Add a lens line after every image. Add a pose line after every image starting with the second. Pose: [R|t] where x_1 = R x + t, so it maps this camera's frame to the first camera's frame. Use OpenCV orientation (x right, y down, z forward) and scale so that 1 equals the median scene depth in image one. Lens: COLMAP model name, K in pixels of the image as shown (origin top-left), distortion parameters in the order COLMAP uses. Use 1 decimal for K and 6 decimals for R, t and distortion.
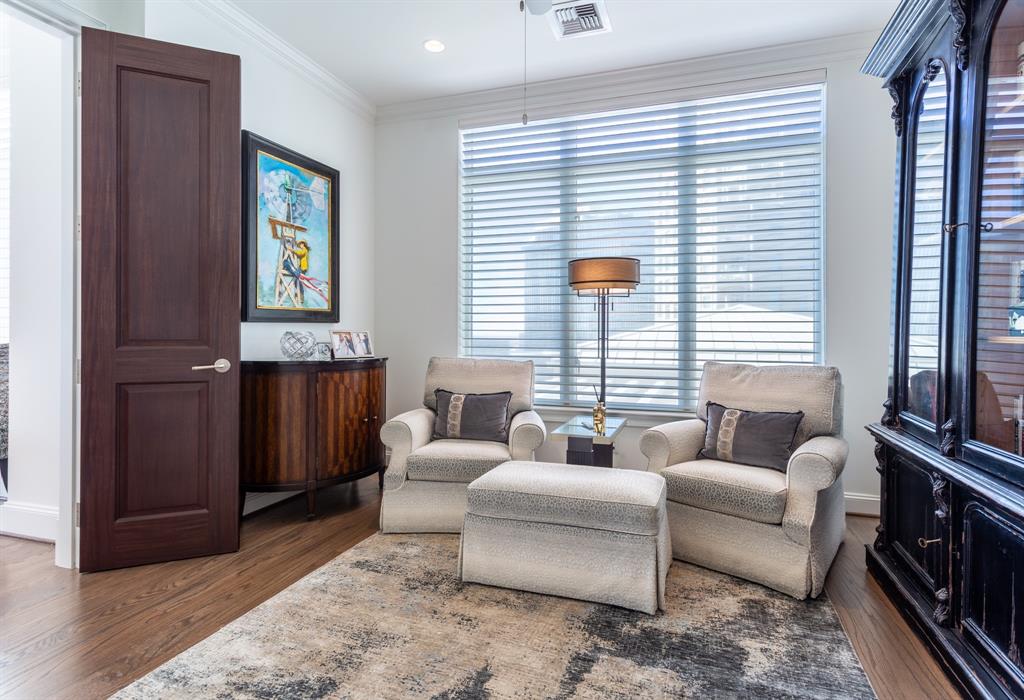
lens RADIAL K [[482.8, 0, 514.0], [0, 482.8, 334.5], [0, 0, 1]] dist [0.003235, 0.000396]
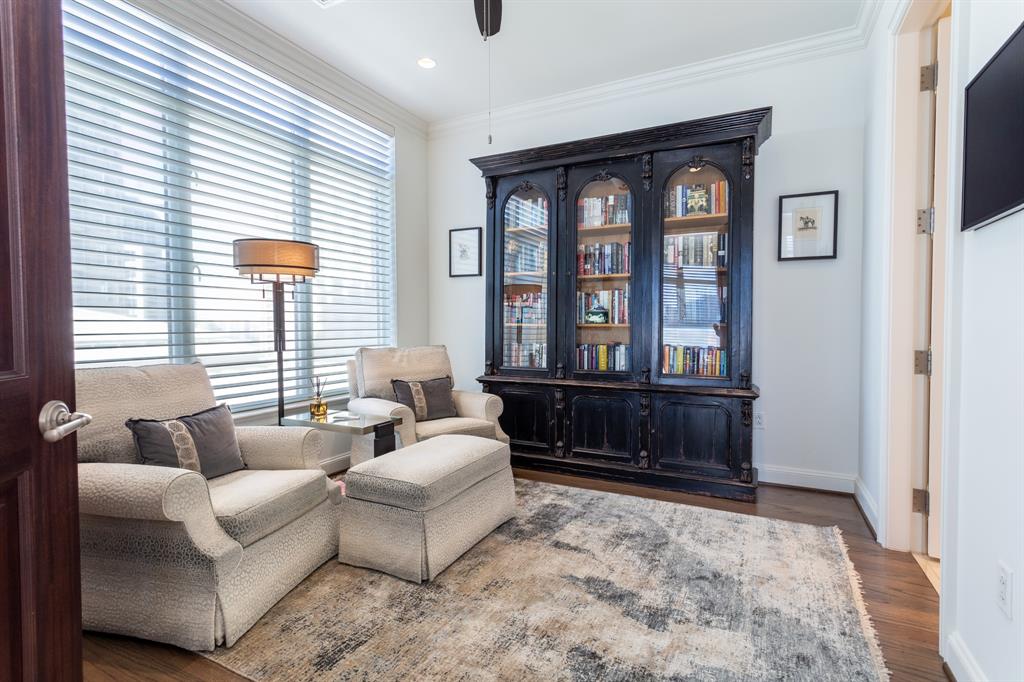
lens RADIAL K [[491.7, 0, 514.3], [0, 491.7, 334.3], [0, 0, 1]] dist [0.000778, 0.001866]
pose [[0.165288, -0.022931, 0.985979, -1.183577], [0.006873, 0.999732, 0.022099, 0.002541], [-0.986221, 0.003124, 0.165401, 0.780035]]
